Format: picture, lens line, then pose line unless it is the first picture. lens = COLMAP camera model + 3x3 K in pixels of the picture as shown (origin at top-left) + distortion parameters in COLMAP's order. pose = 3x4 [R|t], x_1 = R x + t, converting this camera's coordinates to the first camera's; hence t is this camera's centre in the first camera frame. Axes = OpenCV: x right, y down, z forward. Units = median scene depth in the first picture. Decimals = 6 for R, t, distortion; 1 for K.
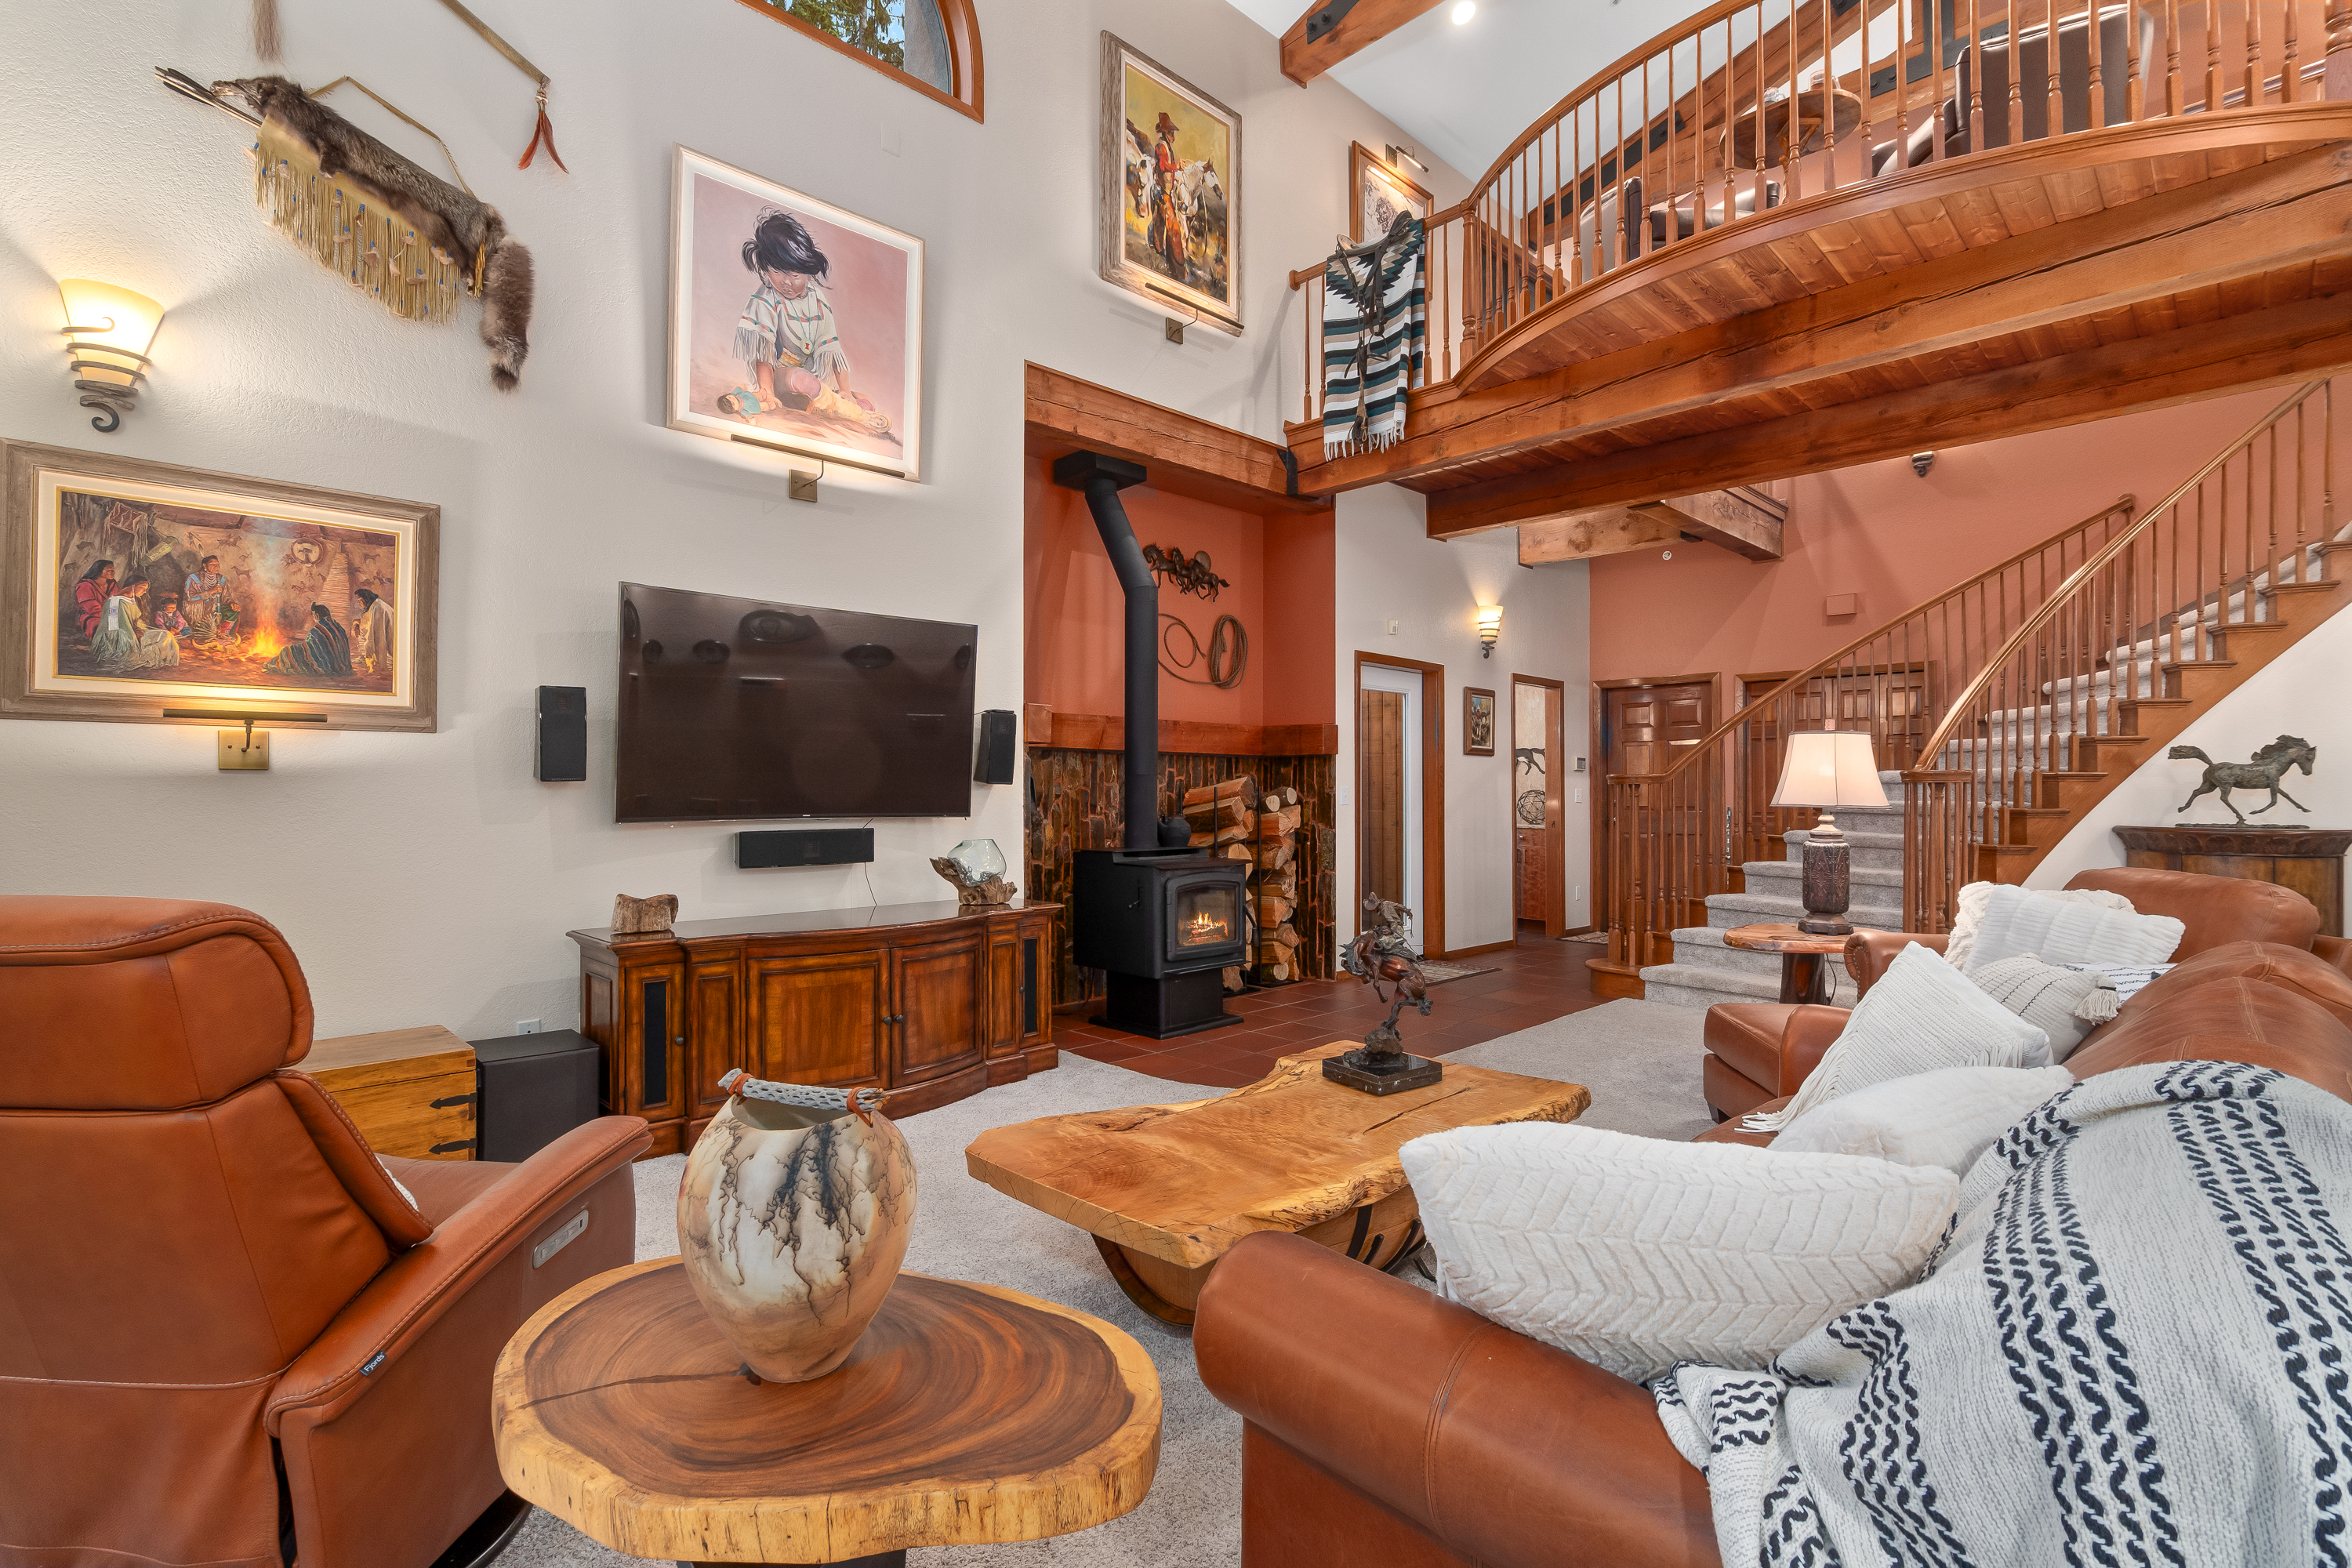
lens RADIAL K [[1090.2, 0, 1178.1], [0, 1090.2, 783.6], [0, 0, 1]] dist [-0.015877, 0.001548]
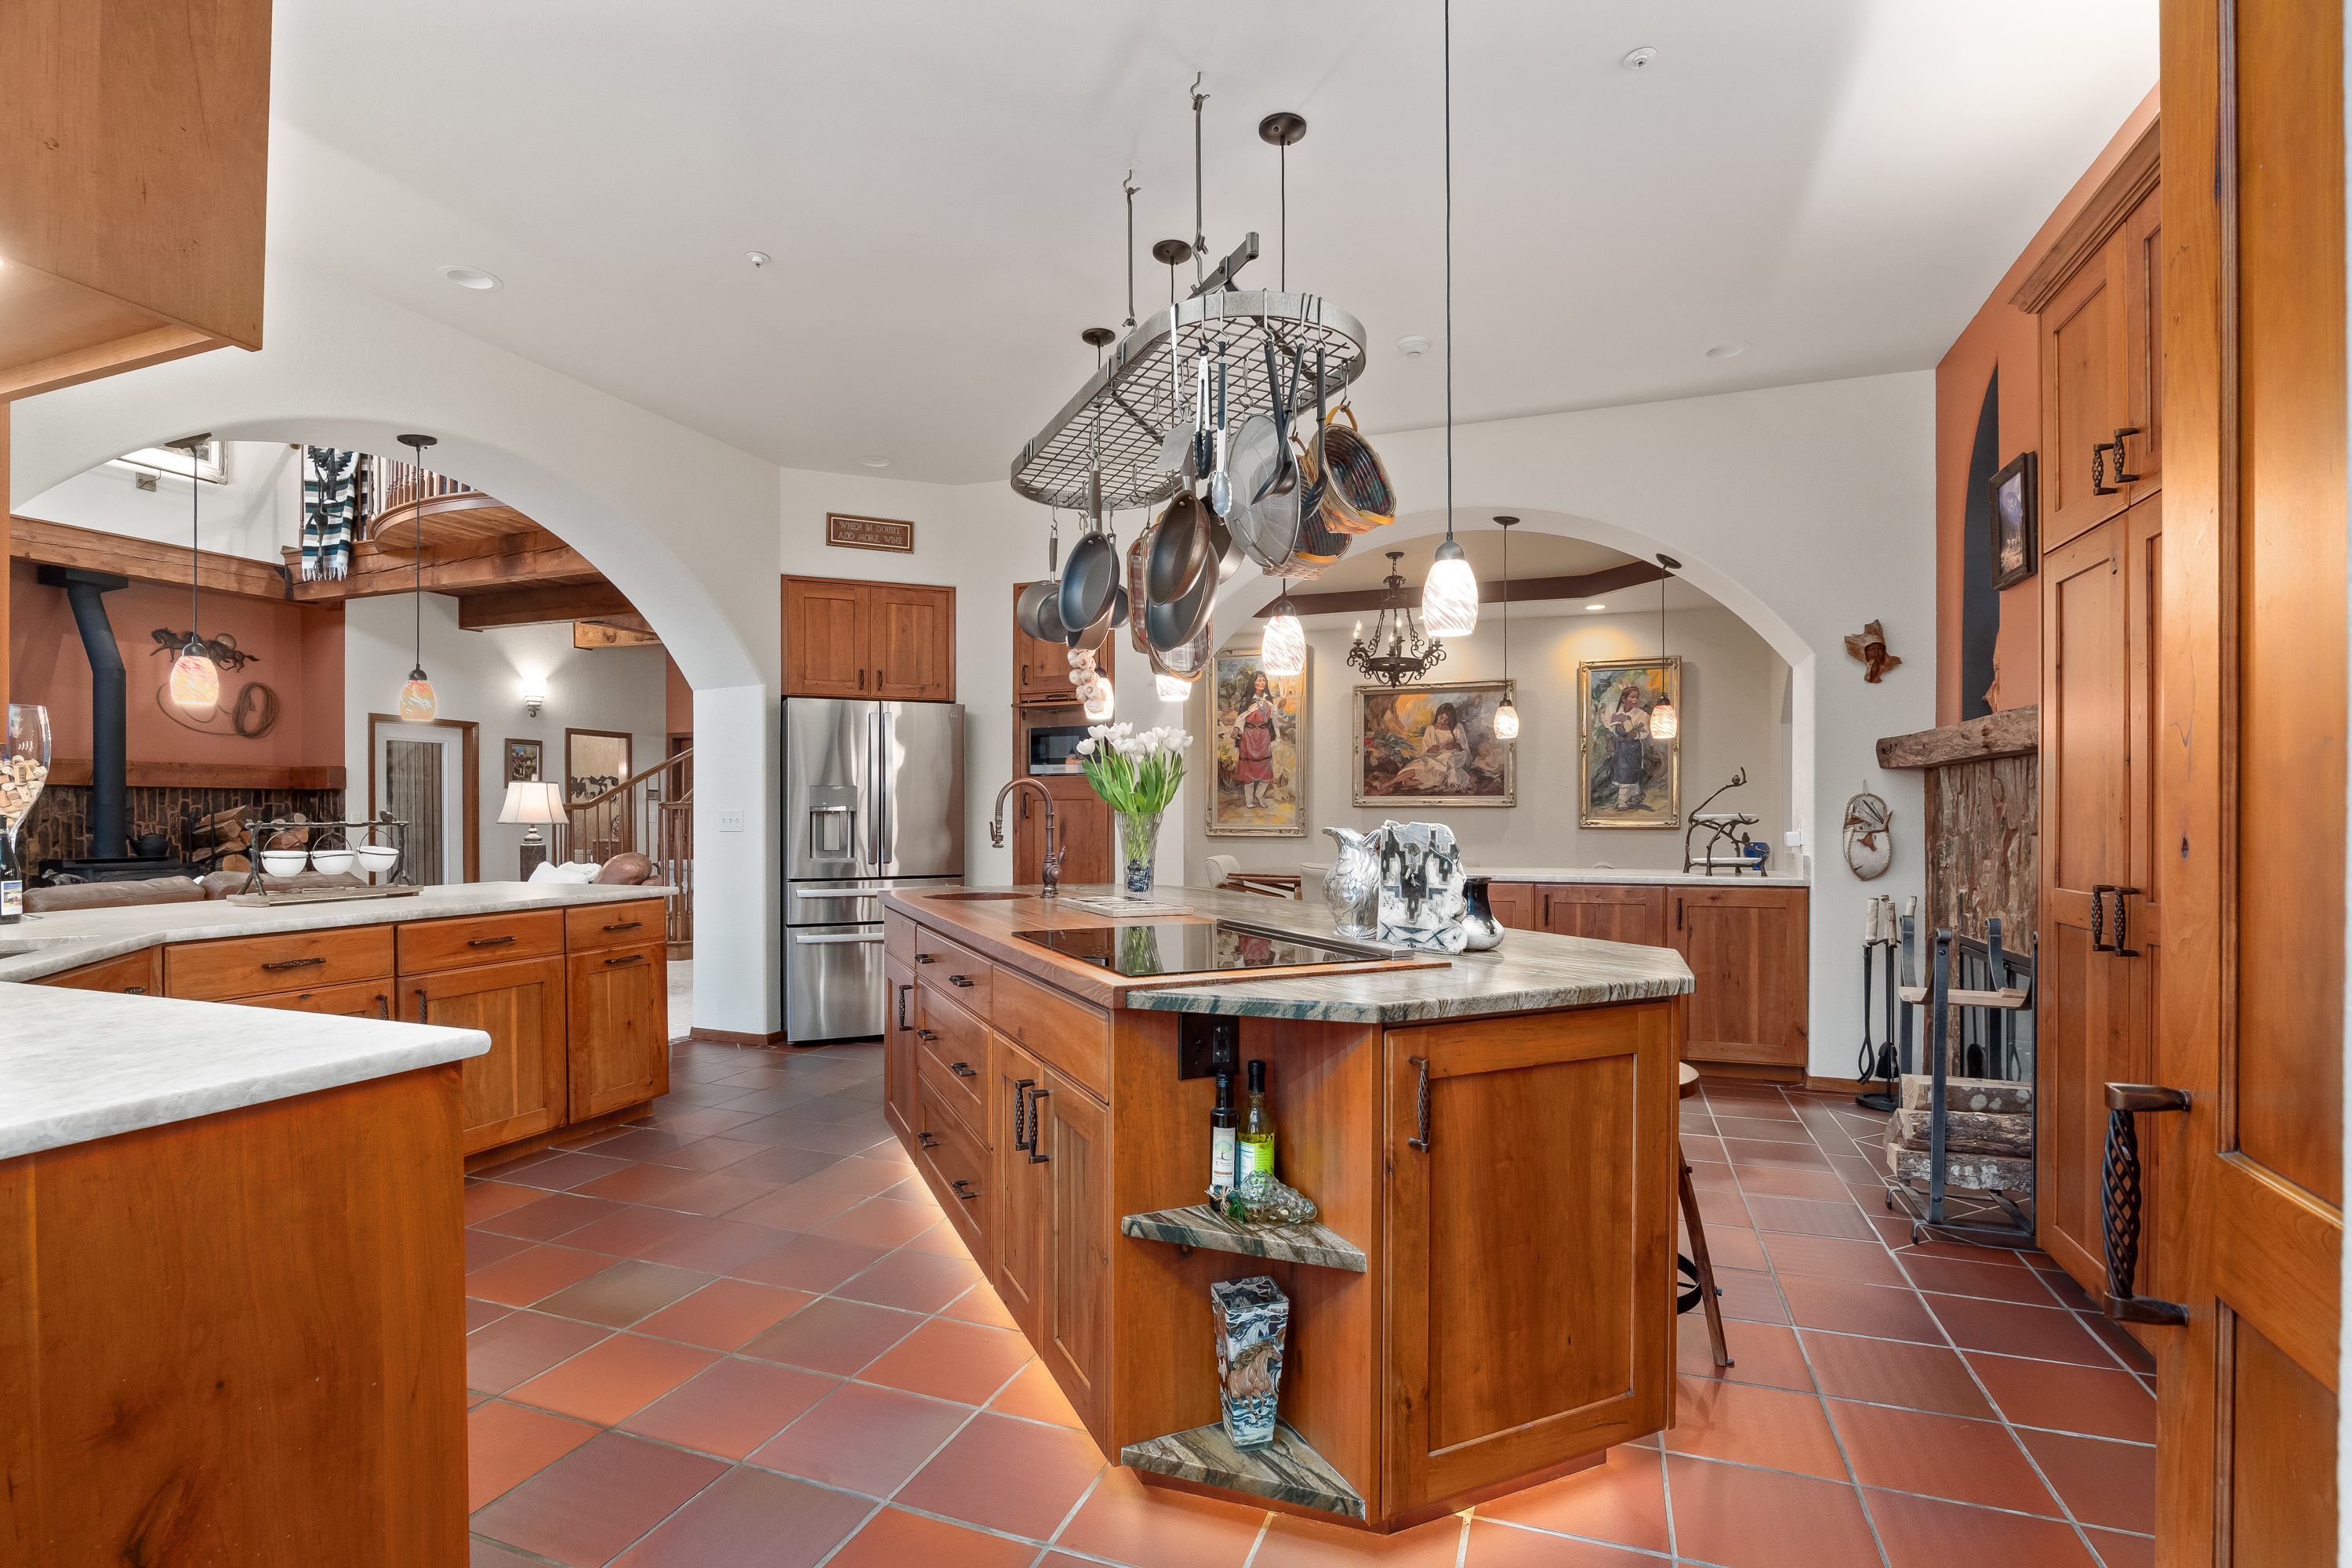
lens RADIAL K [[1090.2, 0, 1166.9], [0, 1090.2, 809.5], [0, 0, 1]] dist [-0.015877, 0.001548]
pose [[0.907822, -0.000255, 0.419355, 0.666261], [-0.001584, 0.999991, 0.004037, -0.010543], [-0.419352, -0.004329, 0.907813, -0.865833]]
